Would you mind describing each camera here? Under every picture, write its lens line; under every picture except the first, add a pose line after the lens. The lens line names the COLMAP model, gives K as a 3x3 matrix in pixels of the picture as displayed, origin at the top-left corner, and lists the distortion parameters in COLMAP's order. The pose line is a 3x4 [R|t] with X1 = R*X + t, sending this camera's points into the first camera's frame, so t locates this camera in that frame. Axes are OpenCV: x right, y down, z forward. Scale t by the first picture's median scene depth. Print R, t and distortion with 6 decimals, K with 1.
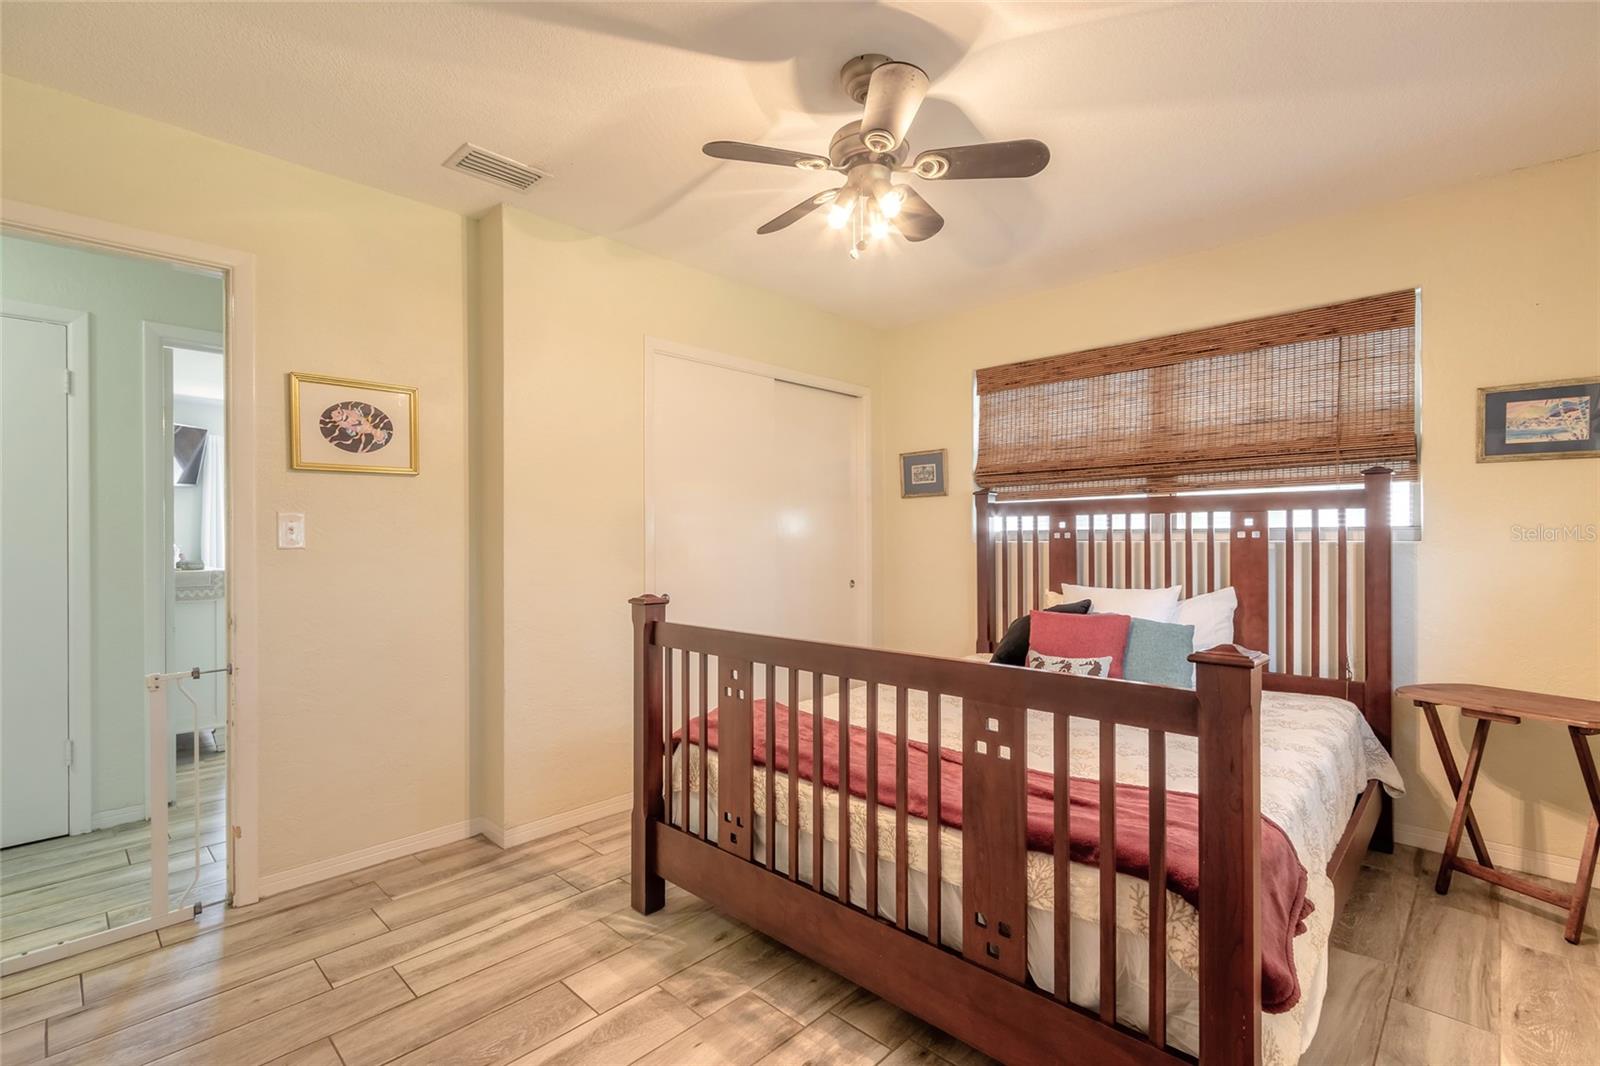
lens RADIAL K [[734.8, 0, 789.8], [0, 734.8, 537.5], [0, 0, 1]] dist [0.010369, -0.002042]
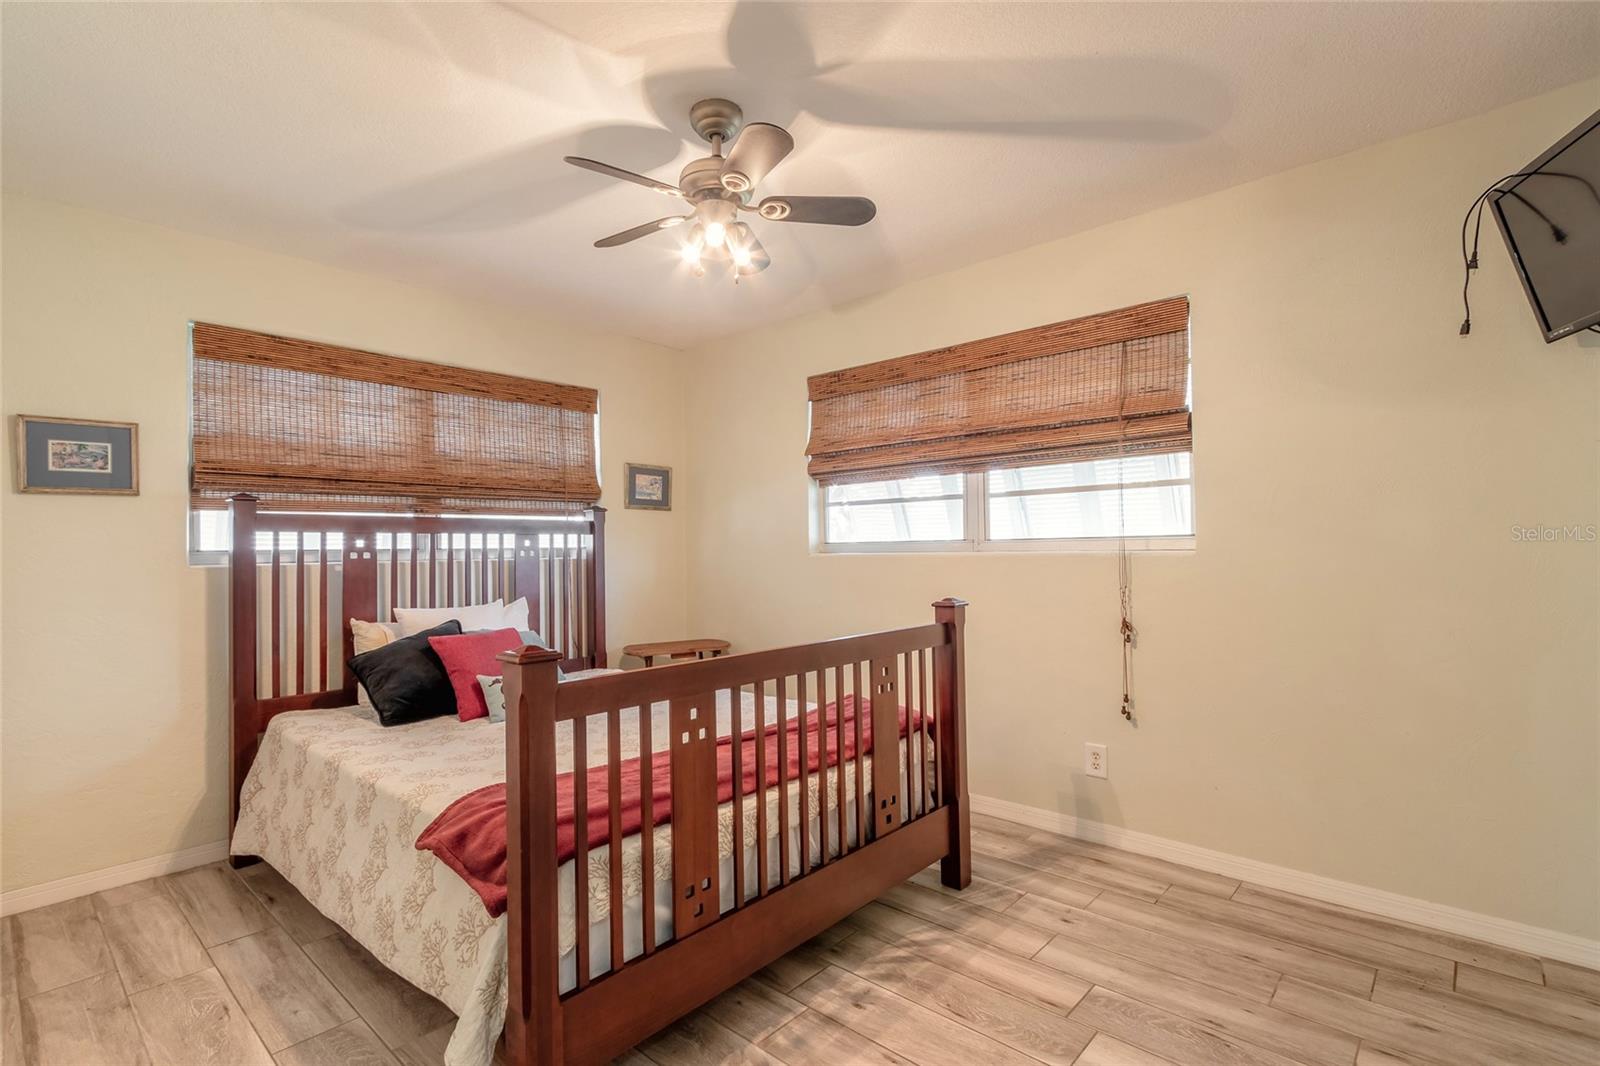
lens RADIAL K [[734.8, 0, 789.9], [0, 734.8, 535.5], [0, 0, 1]] dist [0.010369, -0.002042]
pose [[-0.028754, 0.024589, 0.999284, -0.536962], [0.015558, 0.999587, -0.024148, 0.002679], [-0.999465, 0.014852, -0.029125, 0.529760]]
